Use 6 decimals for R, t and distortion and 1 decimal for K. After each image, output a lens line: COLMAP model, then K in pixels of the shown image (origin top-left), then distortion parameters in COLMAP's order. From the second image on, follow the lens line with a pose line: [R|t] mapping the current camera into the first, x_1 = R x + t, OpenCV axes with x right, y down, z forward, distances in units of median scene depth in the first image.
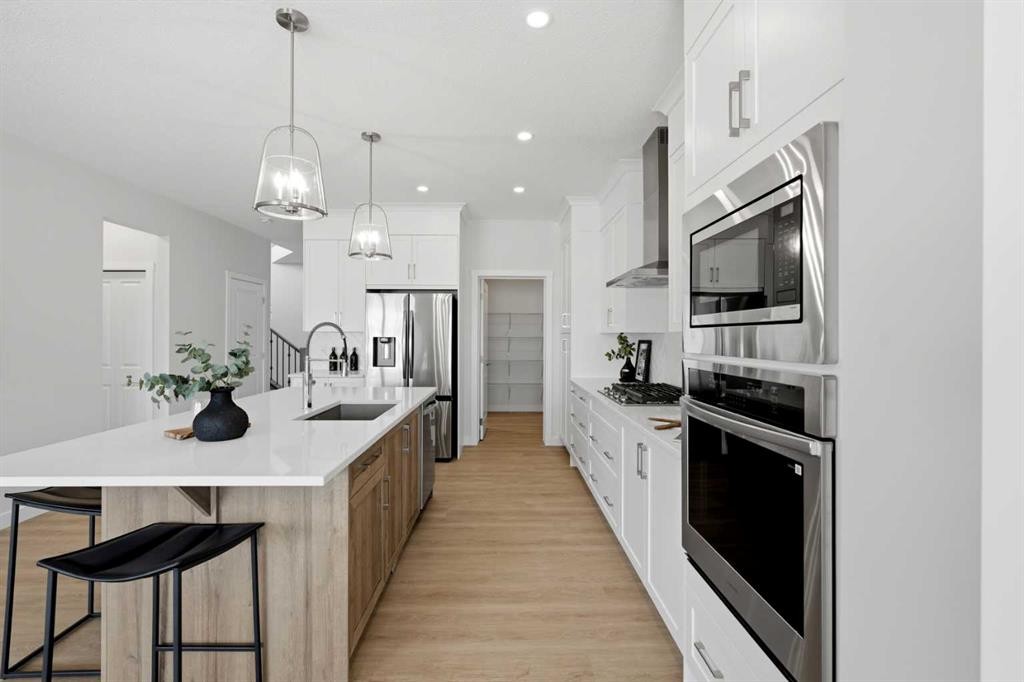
lens RADIAL K [[464.4, 0, 510.4], [0, 464.4, 333.6], [0, 0, 1]] dist [0.000179, 0.000175]
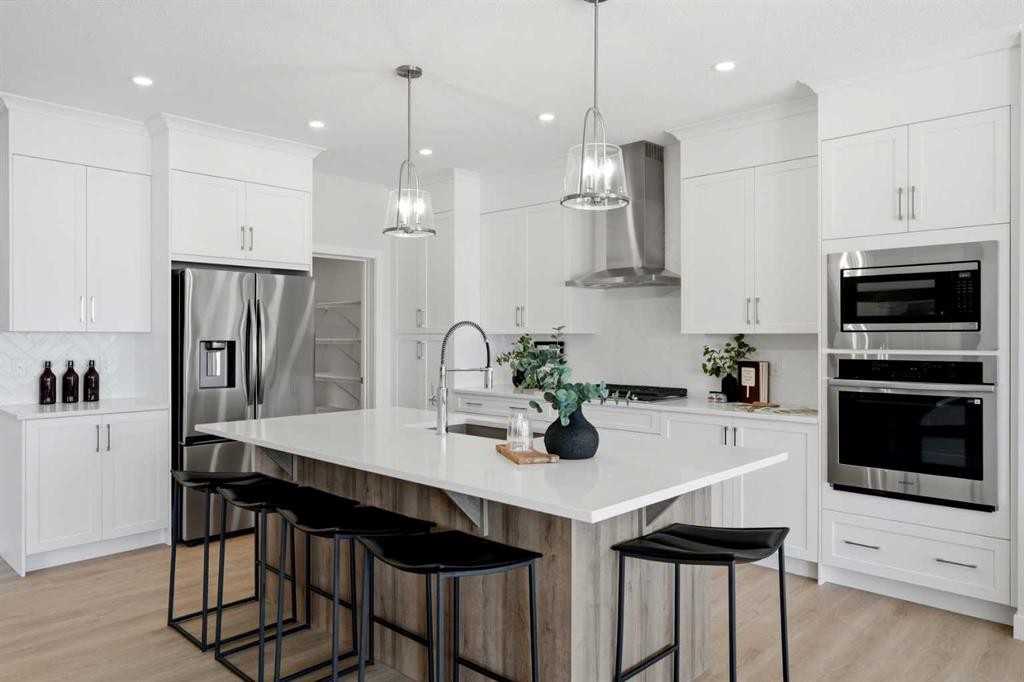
lens RADIAL K [[683.3, 0, 512.0], [0, 683.3, 341.0], [0, 0, 1]] dist [0.004753, 0.002319]
pose [[0.695798, -0.007665, 0.718196, -1.166567], [-0.001005, 0.999932, 0.011645, -0.005596], [-0.718237, -0.008824, 0.695743, 0.137343]]
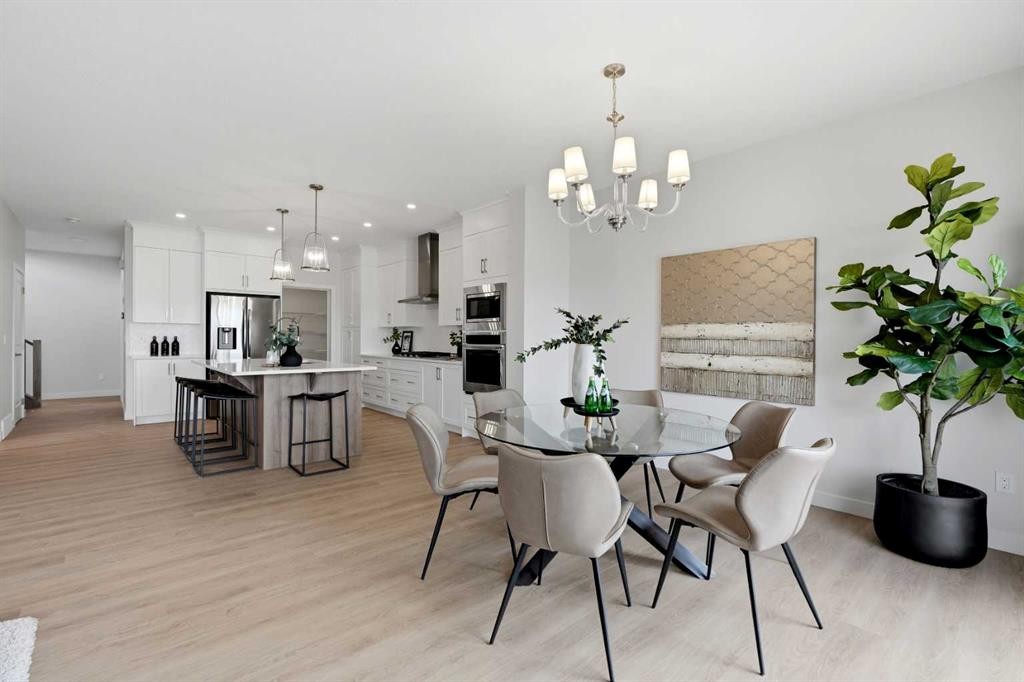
lens RADIAL K [[465.5, 0, 512.0], [0, 465.5, 341.0], [0, 0, 1]] dist [0.007460, 0.000141]
pose [[0.763898, -0.002345, 0.645333, -0.922685], [-0.006153, 0.999921, 0.010917, 0.047100], [-0.645308, -0.012310, 0.763823, -1.070691]]
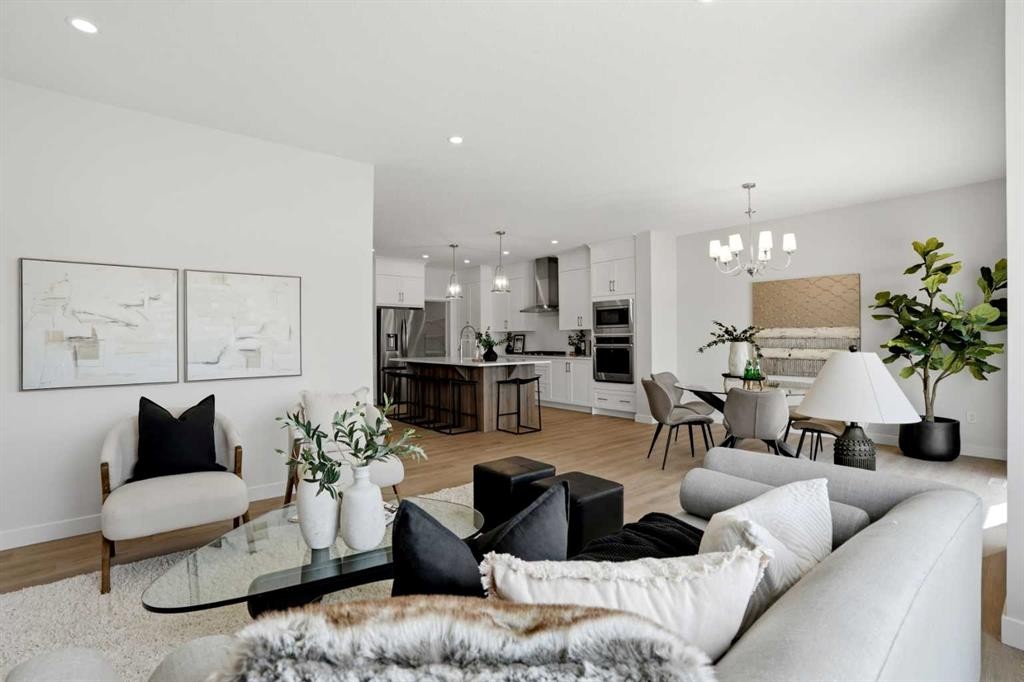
lens RADIAL K [[483.0, 0, 531.2], [0, 483.0, 336.4], [0, 0, 1]] dist [-0.003276, -0.000132]
pose [[0.748070, -0.003044, 0.663613, -1.918396], [0.005719, 0.999982, -0.001860, 0.042596], [-0.663596, 0.005187, 0.748073, -1.247832]]
